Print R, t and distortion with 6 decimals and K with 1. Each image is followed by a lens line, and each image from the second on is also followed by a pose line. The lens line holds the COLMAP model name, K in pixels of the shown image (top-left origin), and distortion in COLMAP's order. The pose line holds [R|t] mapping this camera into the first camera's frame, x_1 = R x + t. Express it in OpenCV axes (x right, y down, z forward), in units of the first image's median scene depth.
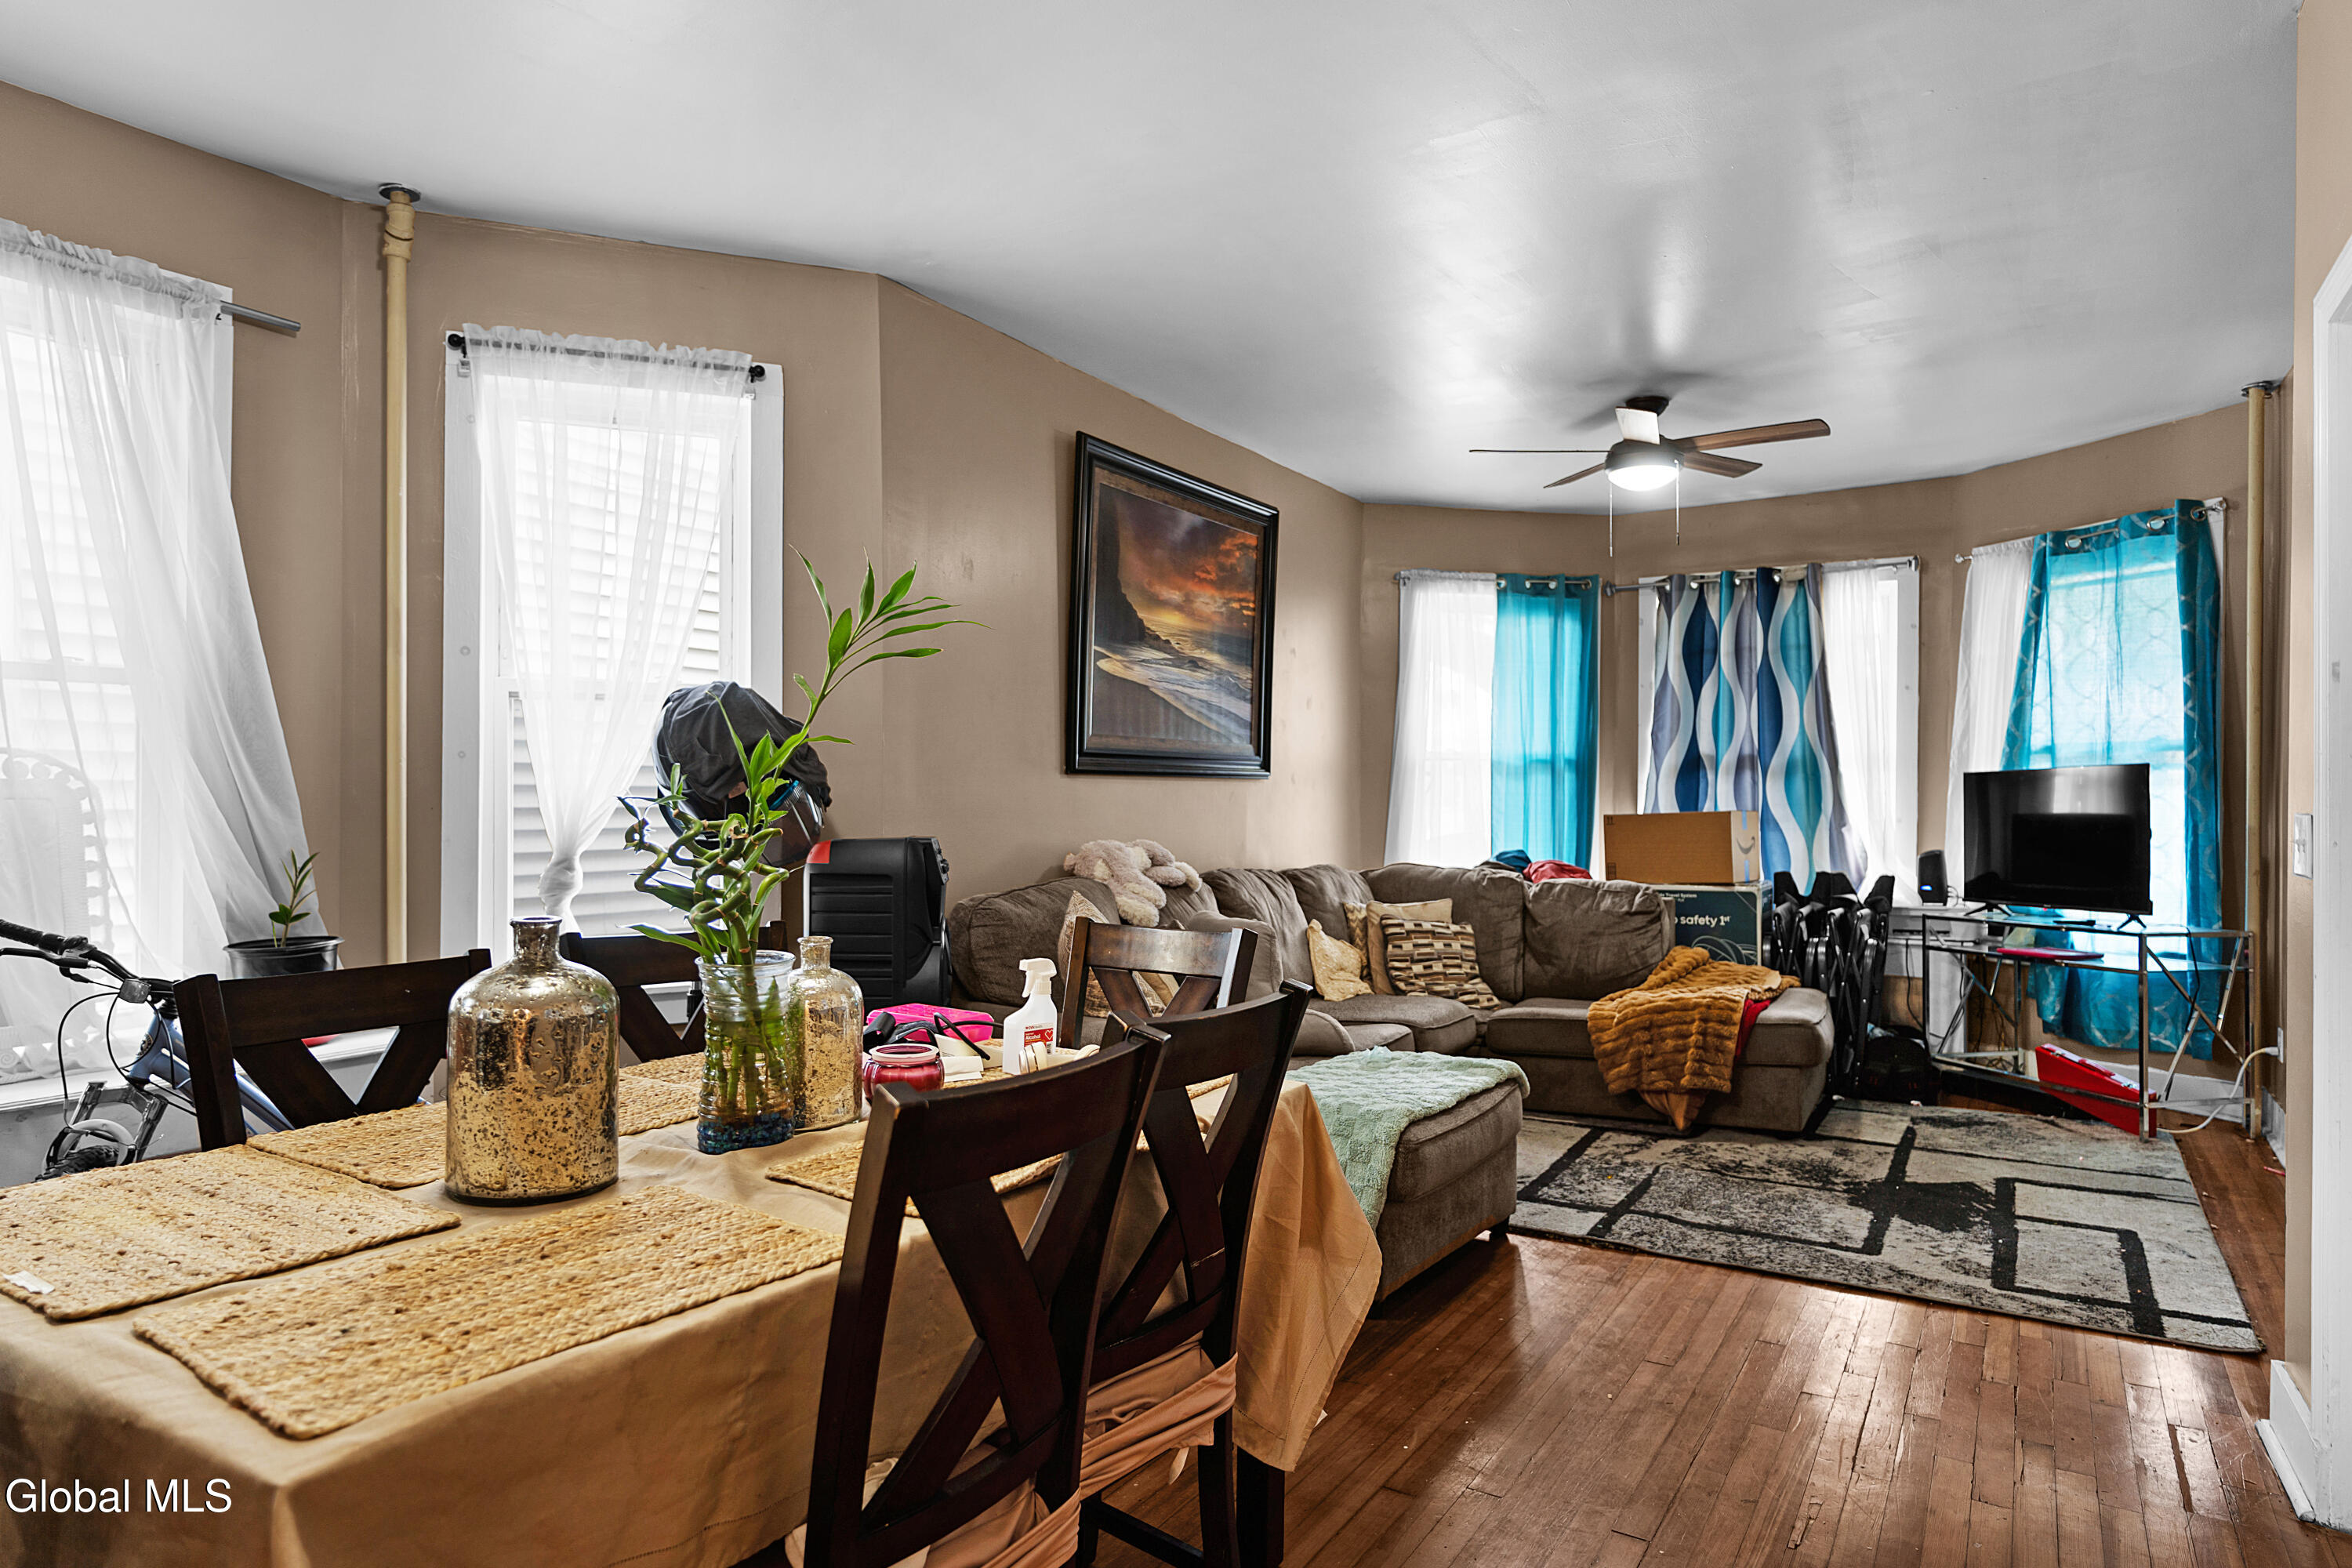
lens RADIAL K [[1412.7, 0, 1176.0], [0, 1412.7, 784.0], [0, 0, 1]] dist [0.001152, 0.000208]
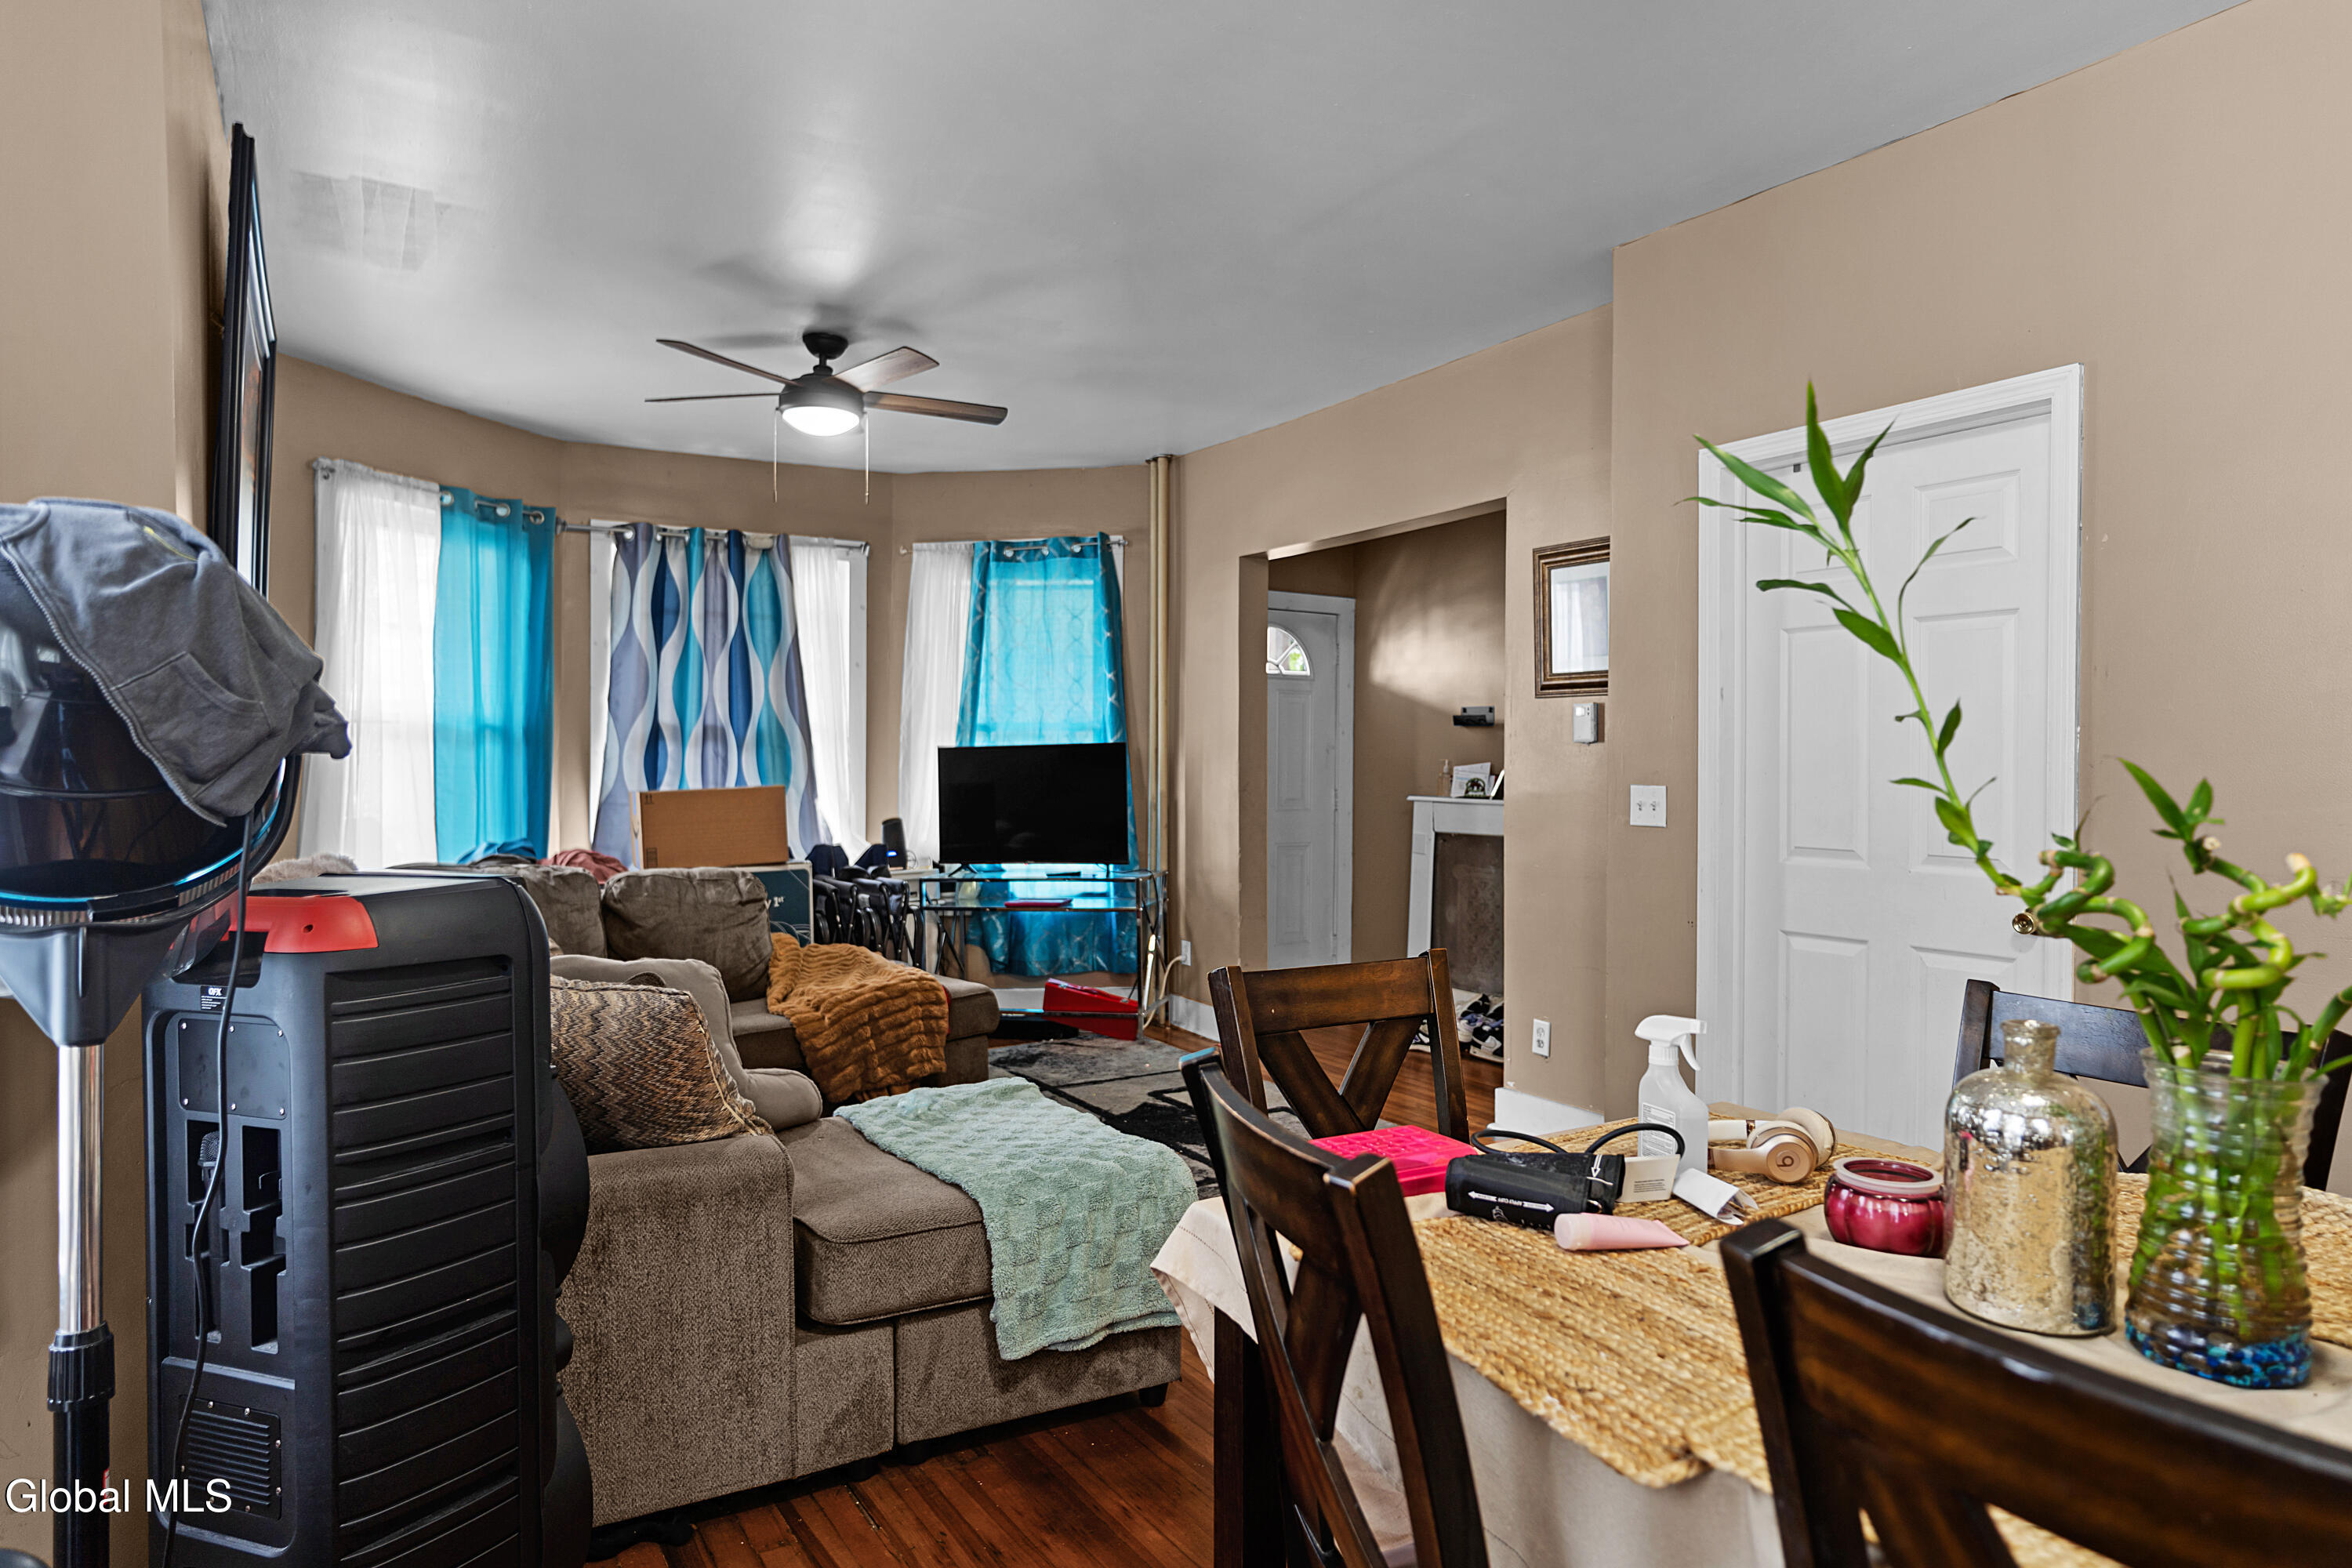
lens RADIAL K [[1375.3, 0, 1176.0], [0, 1375.3, 784.0], [0, 0, 1]] dist [-0.000450, 0.000149]
pose [[0.437796, -0.017379, 0.898906, -0.328428], [-0.003968, 0.999766, 0.021261, -0.003132], [-0.899066, -0.012875, 0.437625, 0.362263]]
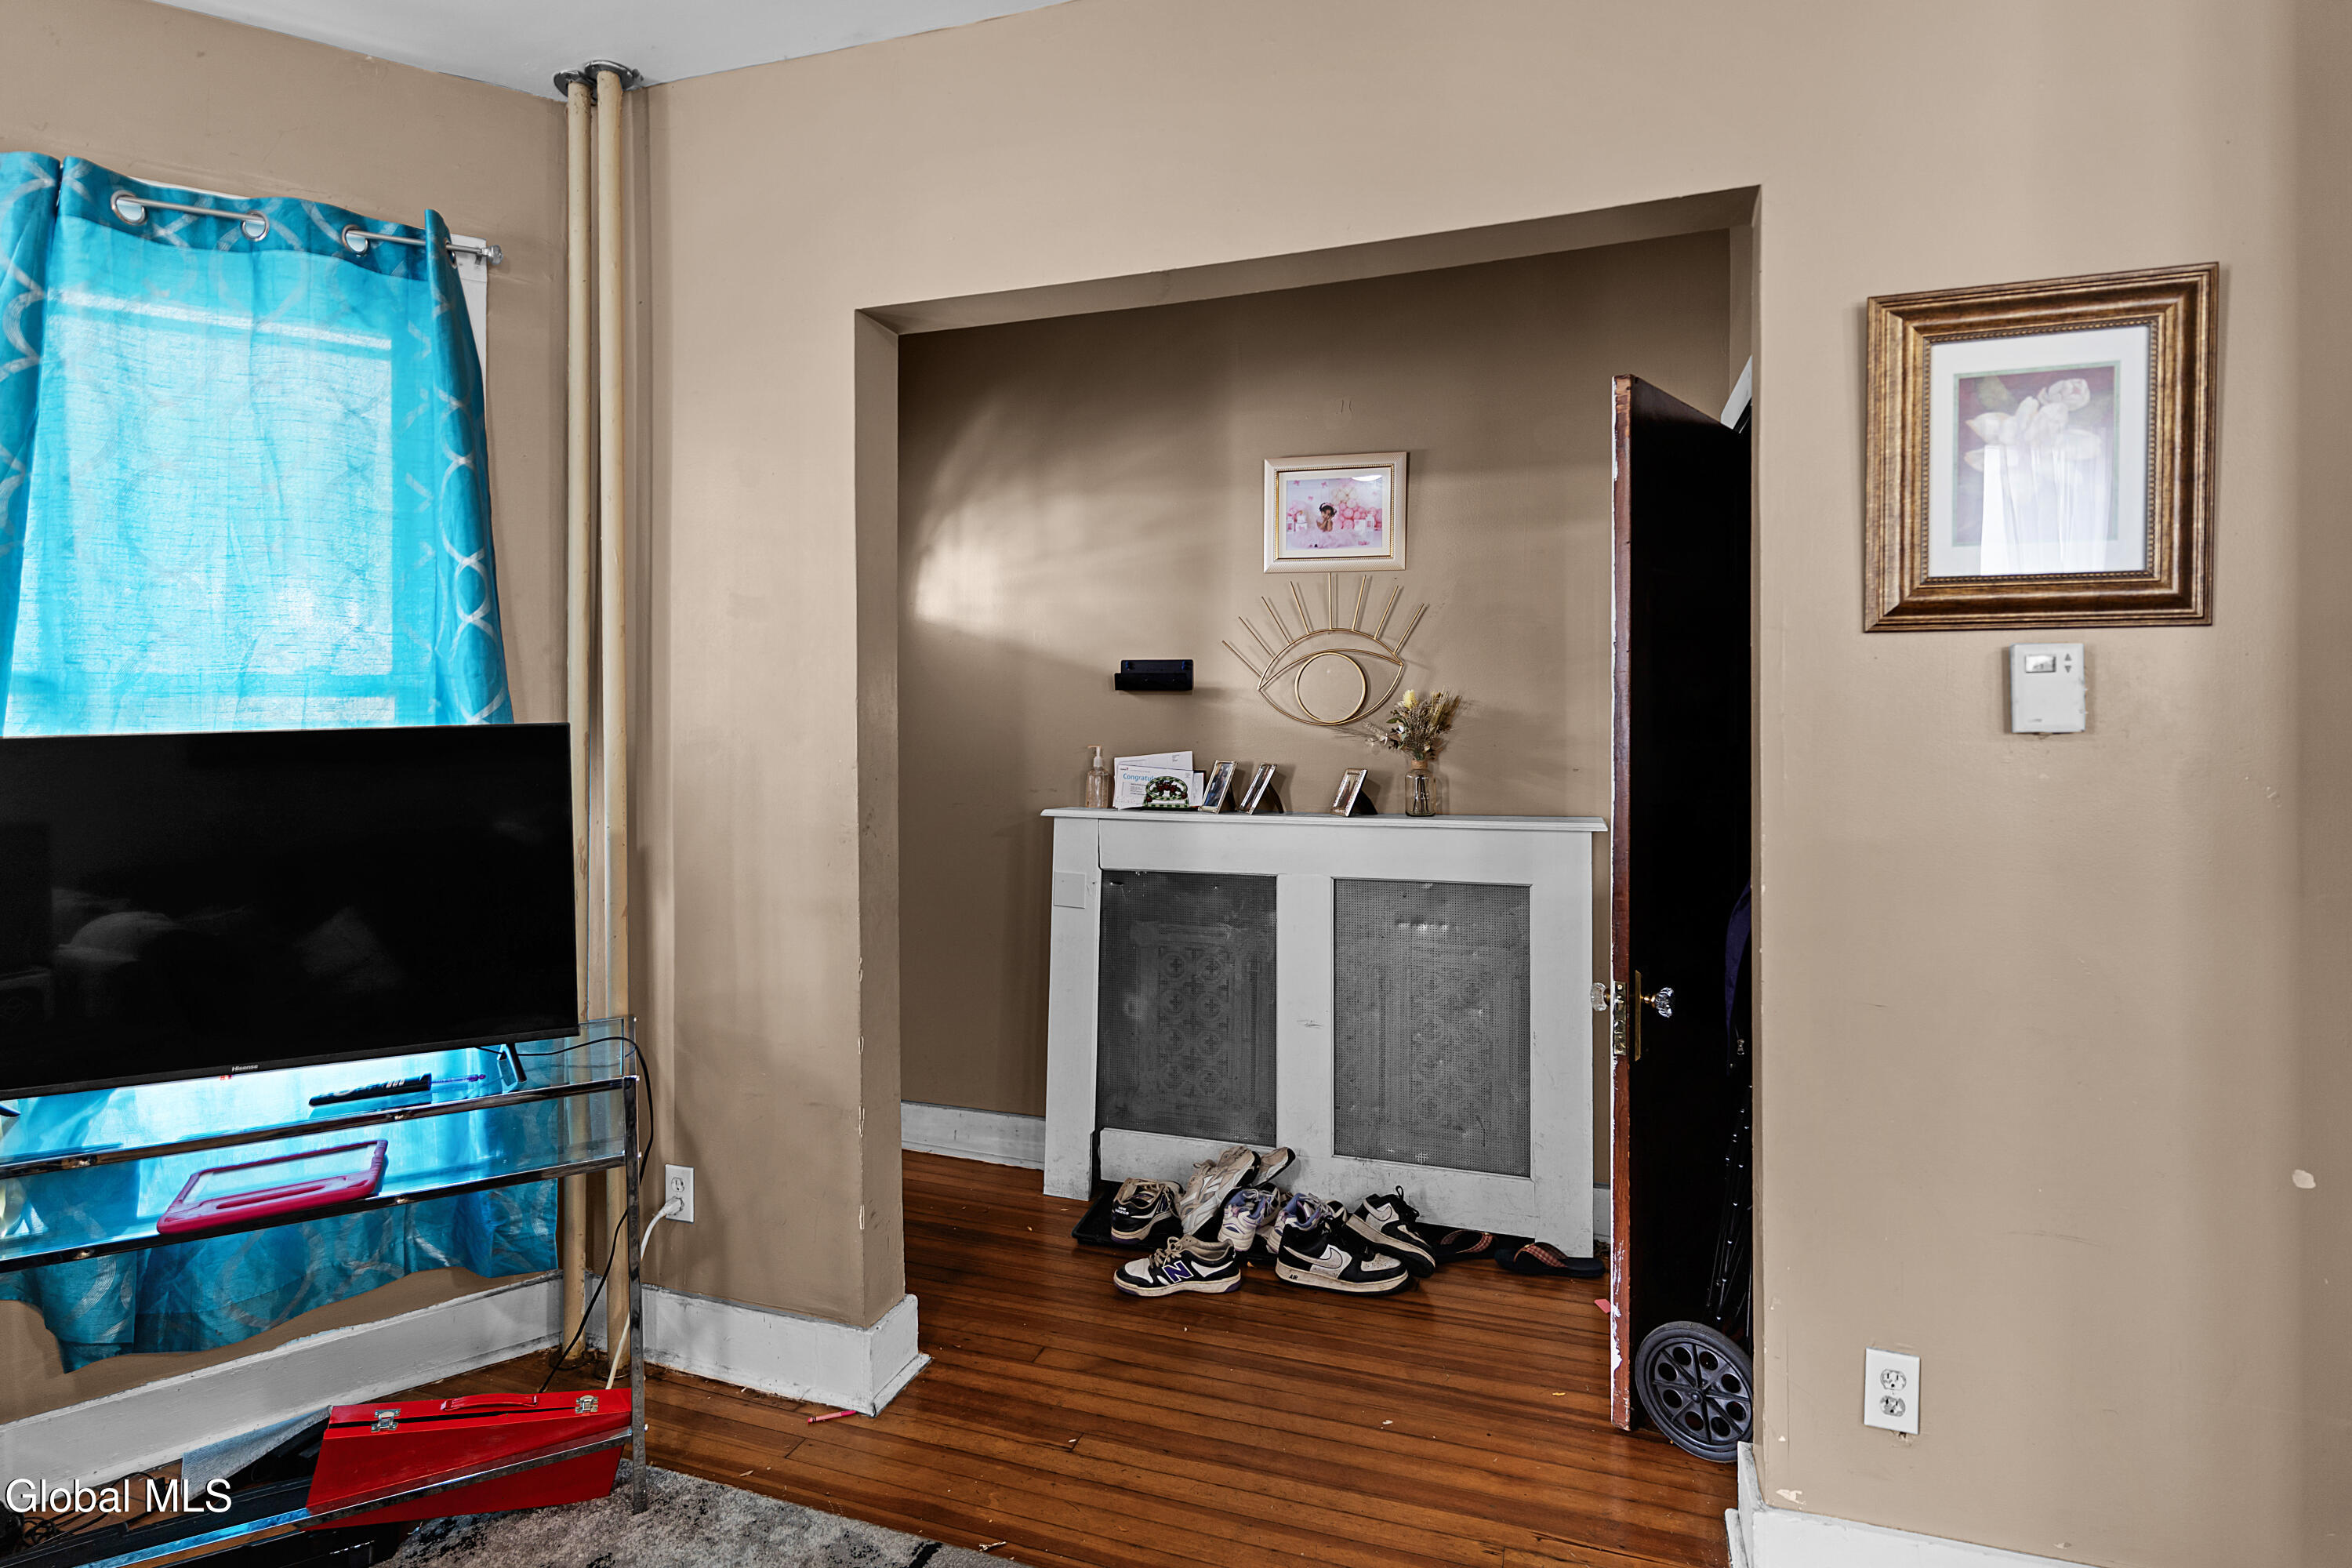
lens RADIAL K [[1165.9, 0, 1187.5], [0, 1165.9, 723.4], [0, 0, 1]] dist [0.000150, -0.001285]
pose [[-0.237397, -0.005165, 0.971399, 0.207583], [0.001434, 0.999983, 0.005667, -0.014869], [-0.971412, 0.002738, -0.237386, 0.752474]]
